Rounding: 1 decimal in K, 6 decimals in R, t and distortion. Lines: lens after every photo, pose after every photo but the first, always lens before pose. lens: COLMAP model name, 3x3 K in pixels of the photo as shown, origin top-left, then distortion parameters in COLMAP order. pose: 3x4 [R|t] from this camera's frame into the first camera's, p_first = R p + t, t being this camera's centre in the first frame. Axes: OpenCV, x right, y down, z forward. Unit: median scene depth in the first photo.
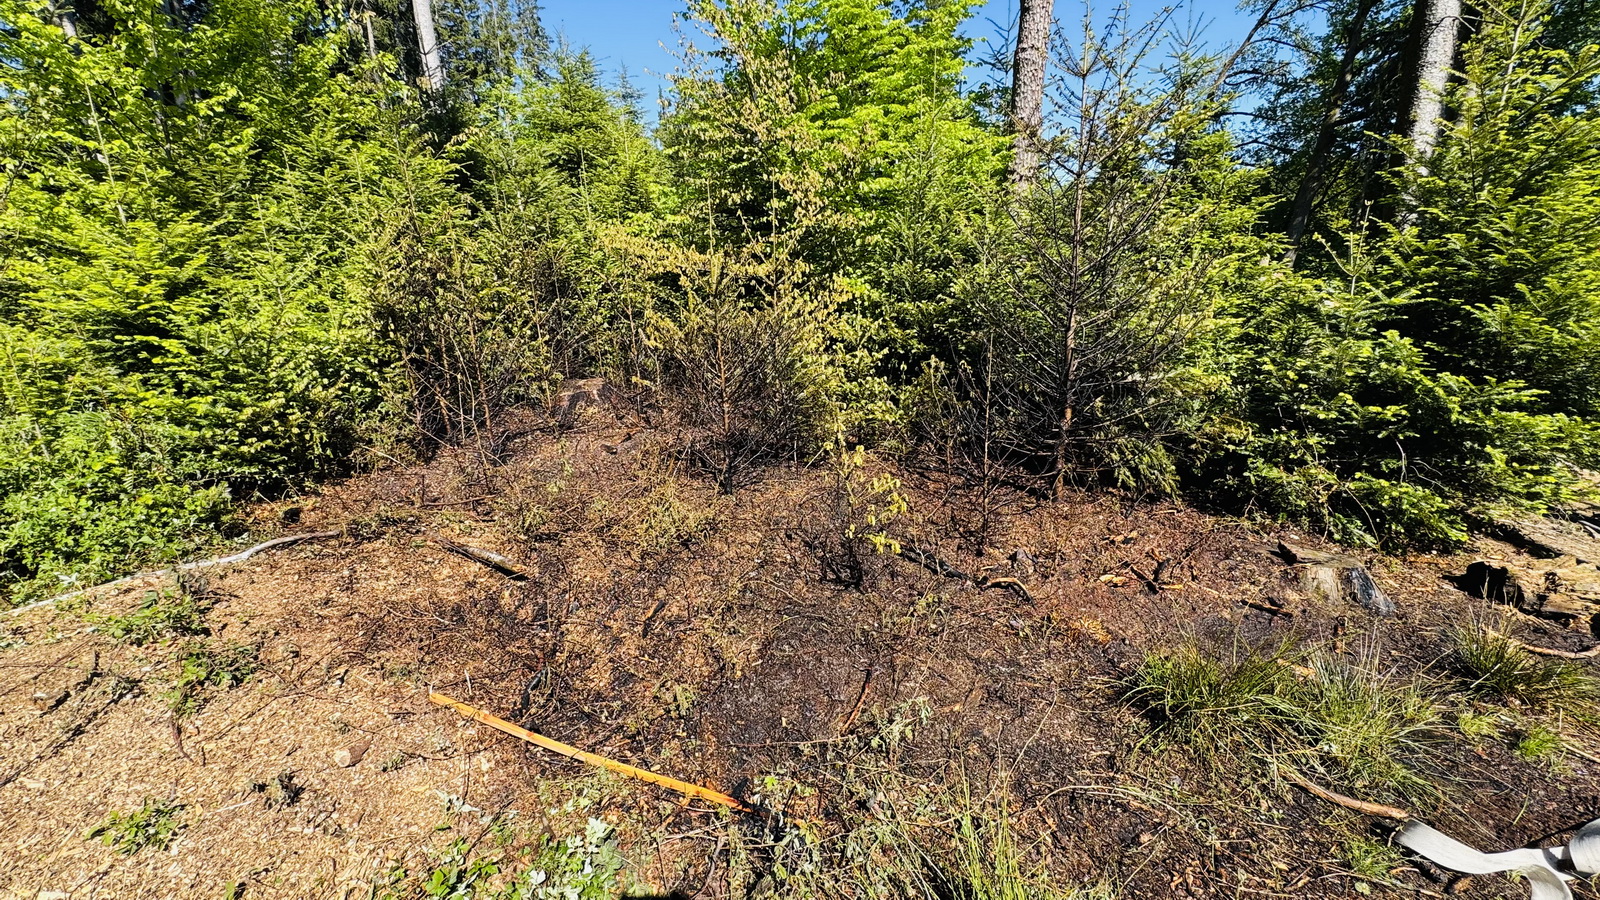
lens RADIAL K [[688.0, 0, 810.8], [0, 688.0, 450.1], [0, 0, 1]] dist [-0.014978, 0.000105]
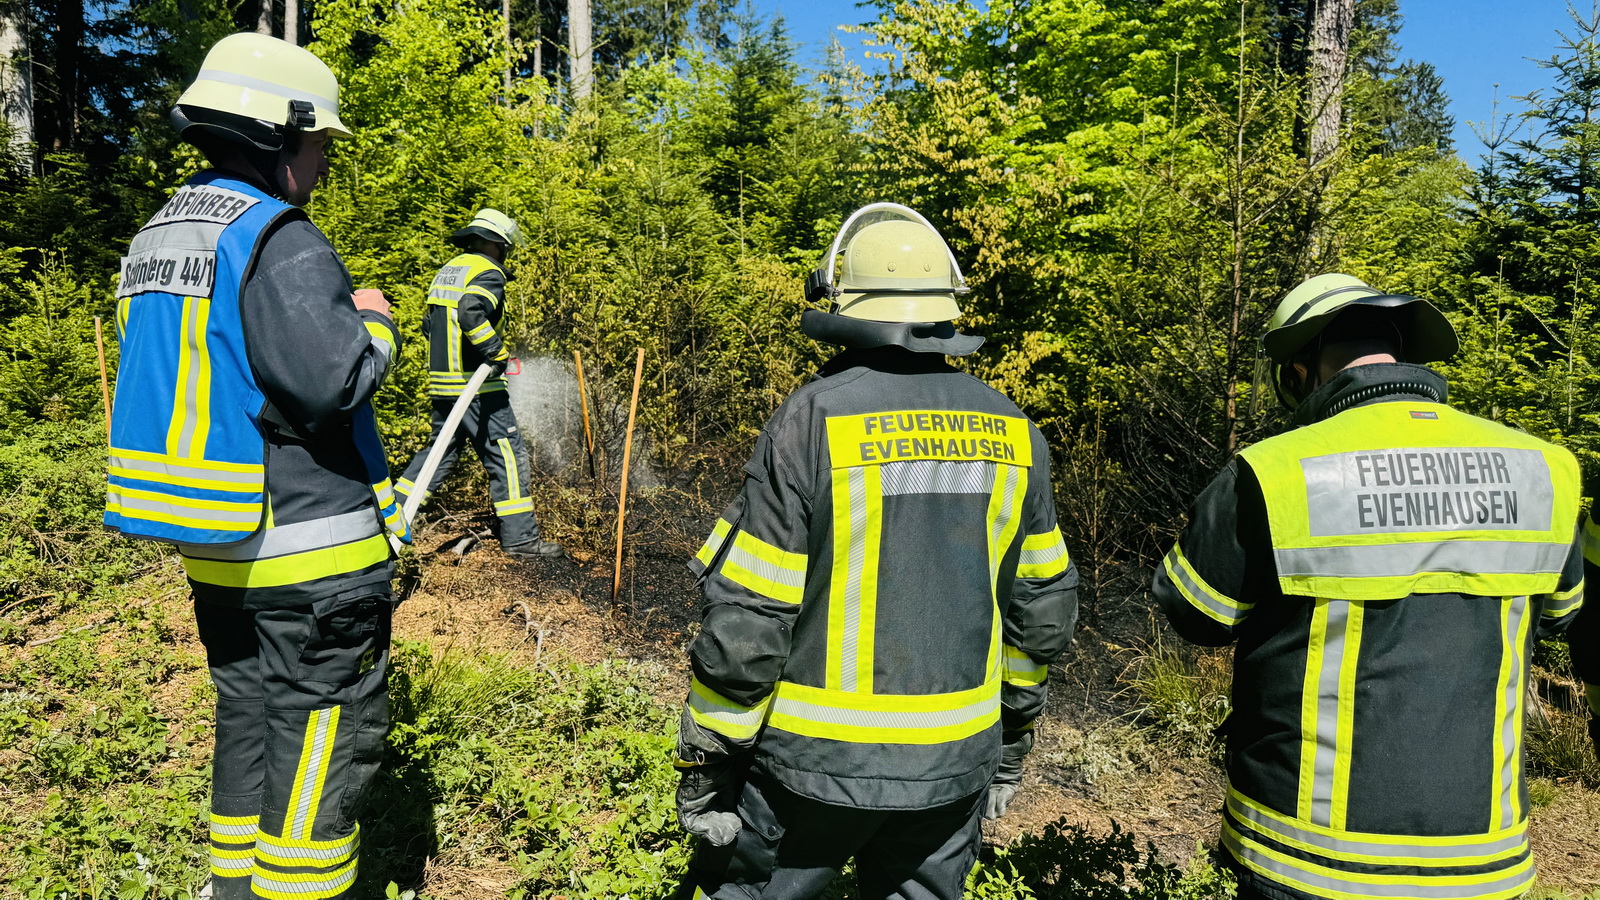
lens RADIAL K [[1168.7, 0, 787.2], [0, 1168.7, 463.7], [0, 0, 1]] dist [0.016095, -0.044029]
pose [[0.959786, 0.063892, -0.273366, 0.147442], [-0.102684, 0.986179, -0.130029, 0.093708], [0.261280, 0.152870, 0.953081, -0.321328]]
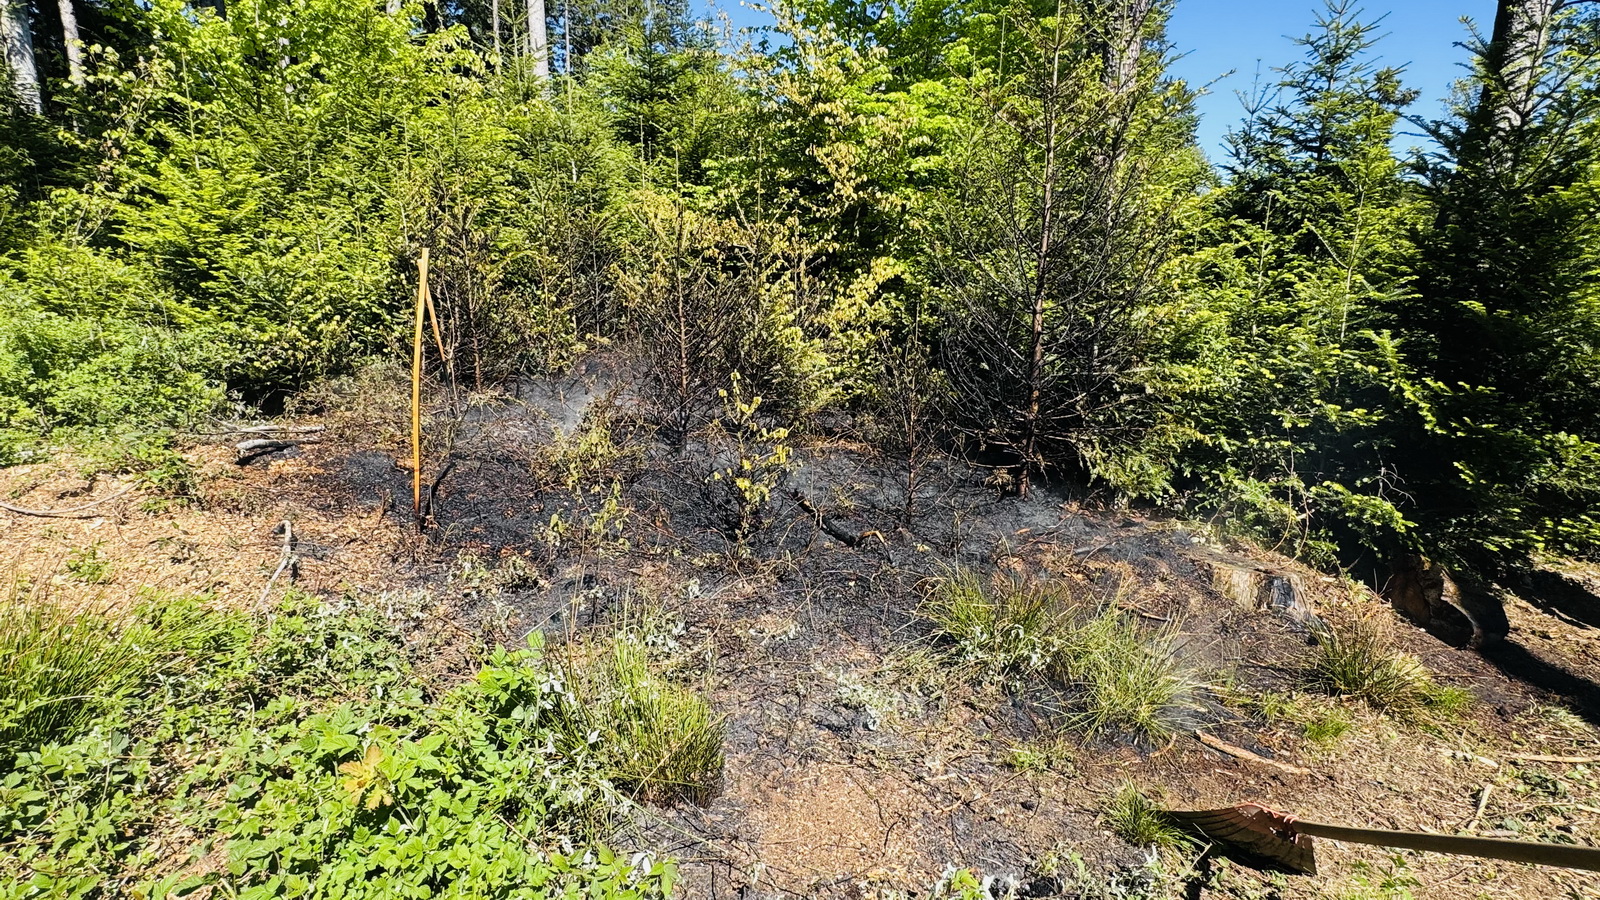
lens RADIAL K [[823.3, 0, 809.3], [0, 823.3, 465.0], [0, 0, 1]] dist [-0.018527, -0.000935]
pose [[0.980806, 0.090919, -0.172489, 0.167022], [-0.095578, 0.995243, -0.018882, 0.051954], [0.169952, 0.035006, 0.984830, -0.095890]]
